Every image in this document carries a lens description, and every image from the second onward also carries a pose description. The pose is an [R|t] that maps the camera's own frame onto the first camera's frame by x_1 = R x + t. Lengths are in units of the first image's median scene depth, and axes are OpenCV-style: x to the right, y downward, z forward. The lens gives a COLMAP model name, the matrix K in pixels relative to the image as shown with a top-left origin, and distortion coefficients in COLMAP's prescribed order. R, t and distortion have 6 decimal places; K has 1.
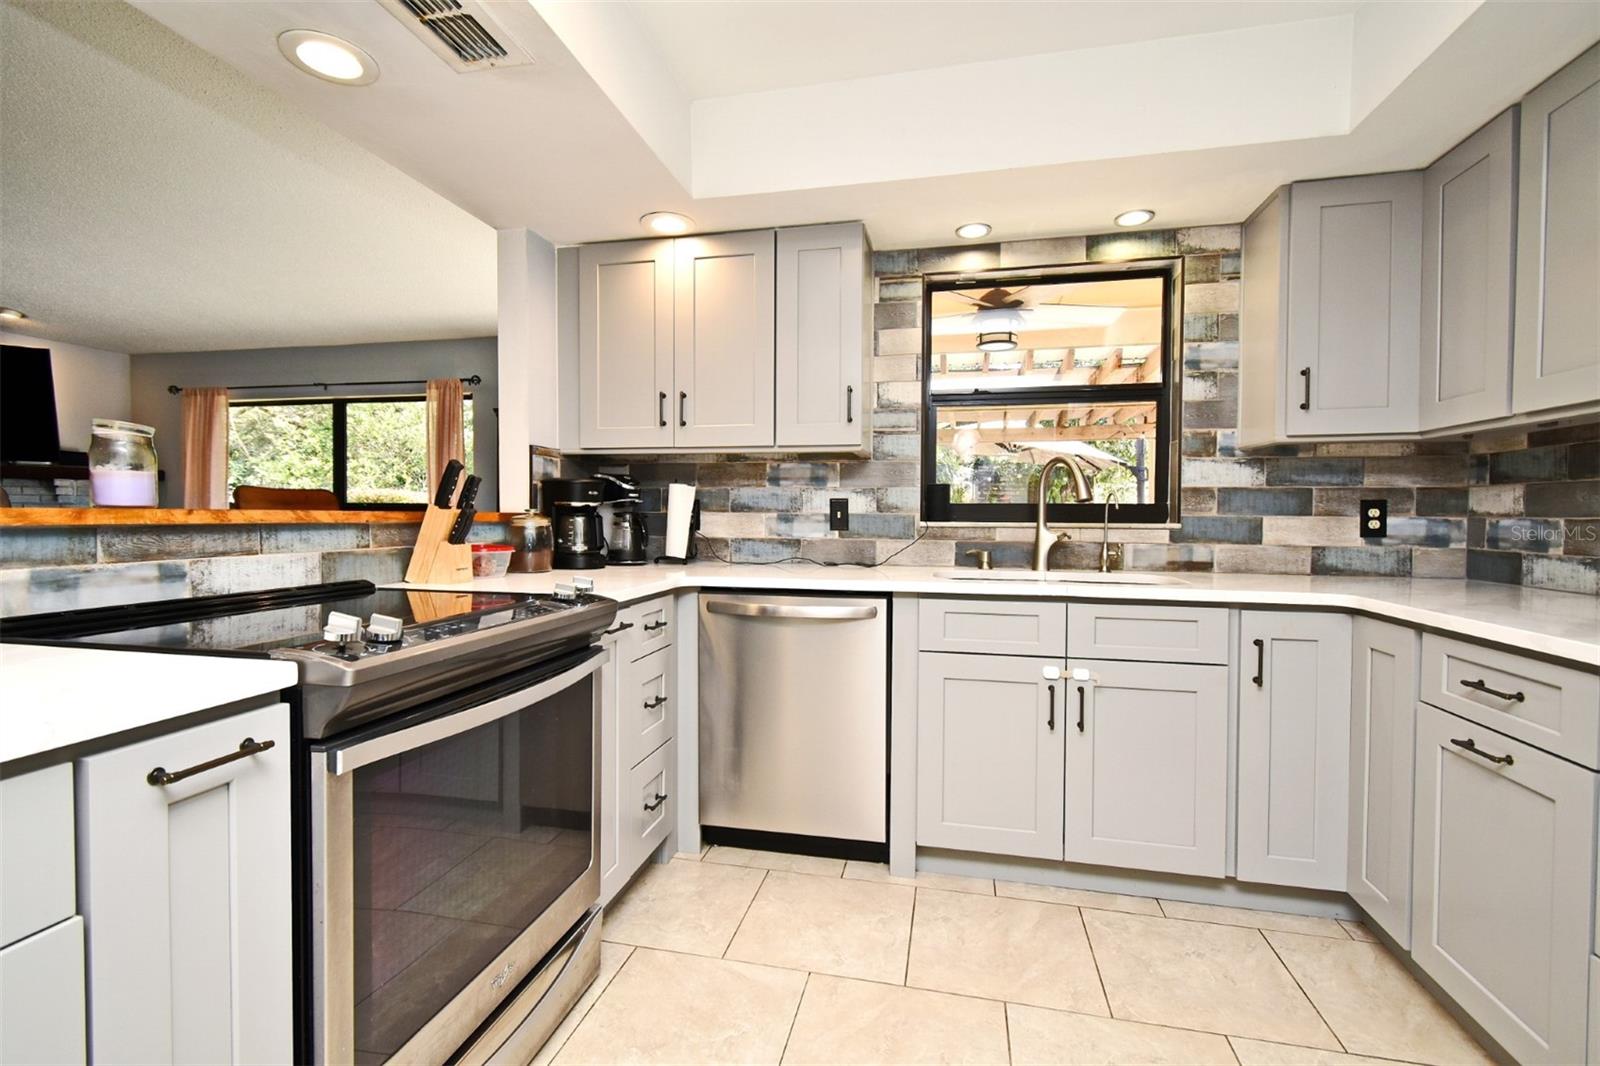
lens RADIAL K [[690.0, 0, 800.0], [0, 690.0, 533.0], [0, 0, 1]] dist [-0.000809, -0.000385]
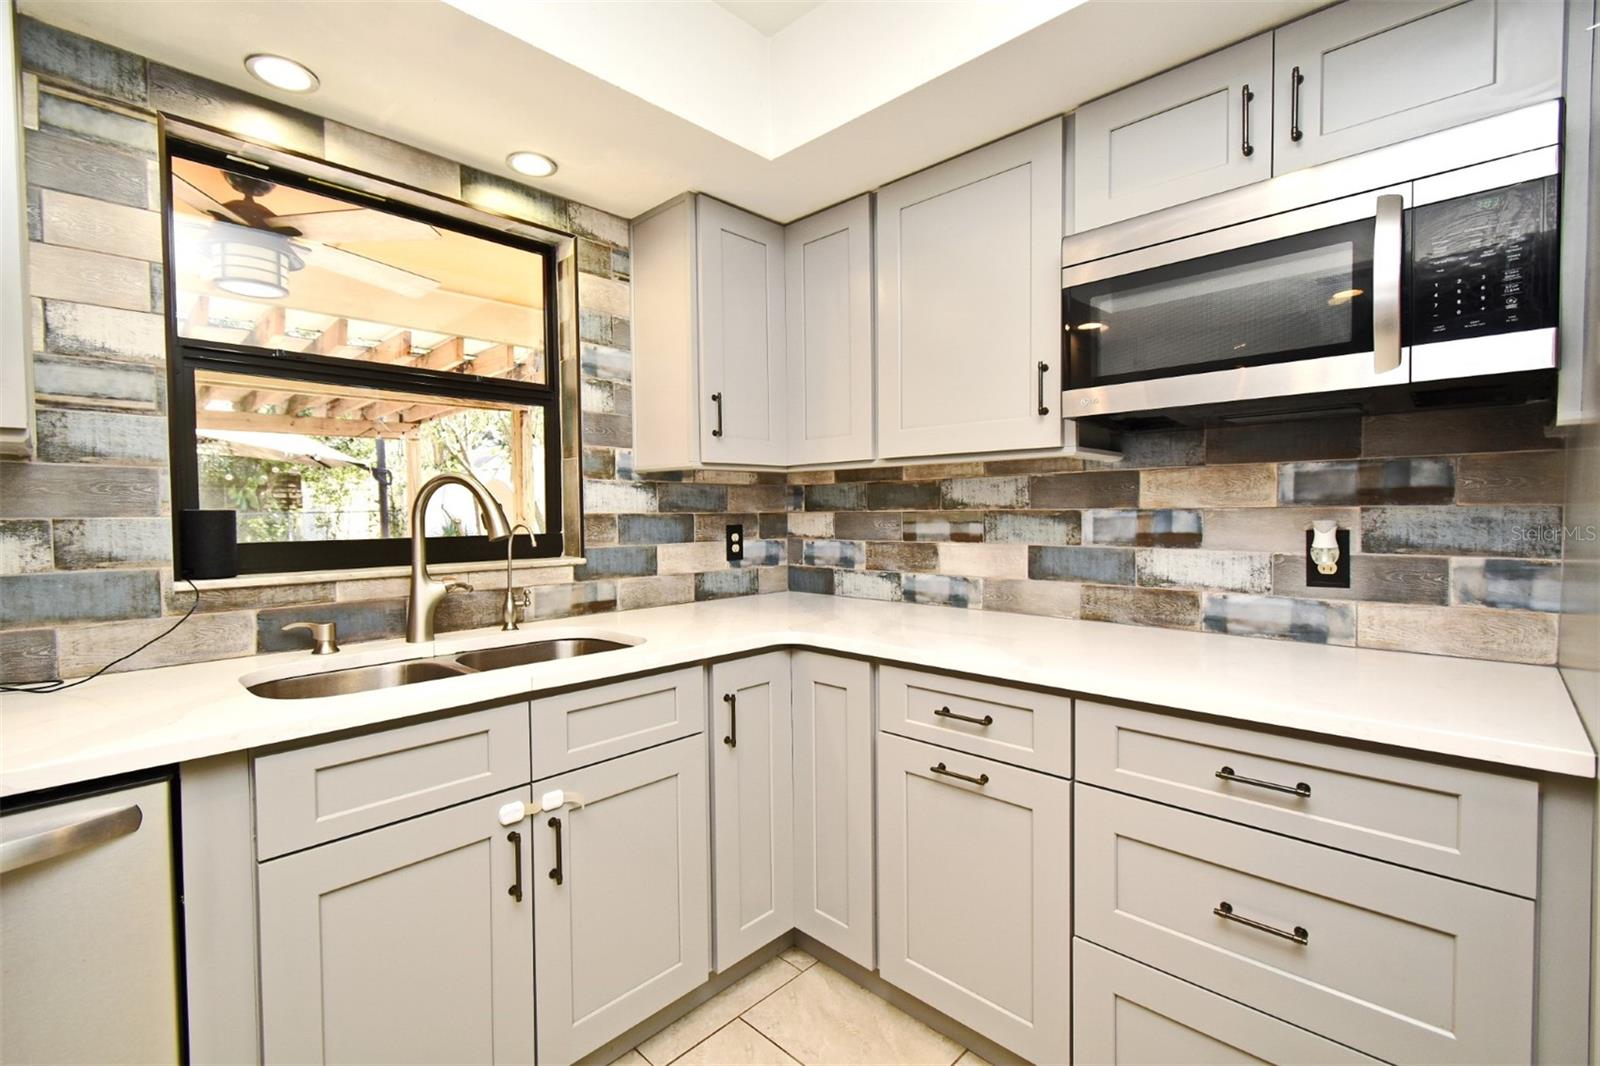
lens RADIAL K [[705.5, 0, 800.0], [0, 705.5, 533.0], [0, 0, 1]] dist [0.001156, -0.000133]
pose [[0.520556, -0.035552, 0.853087, -0.040950], [0.037954, 0.999109, 0.018478, -0.050354], [-0.852983, 0.022759, 0.521442, 0.337210]]
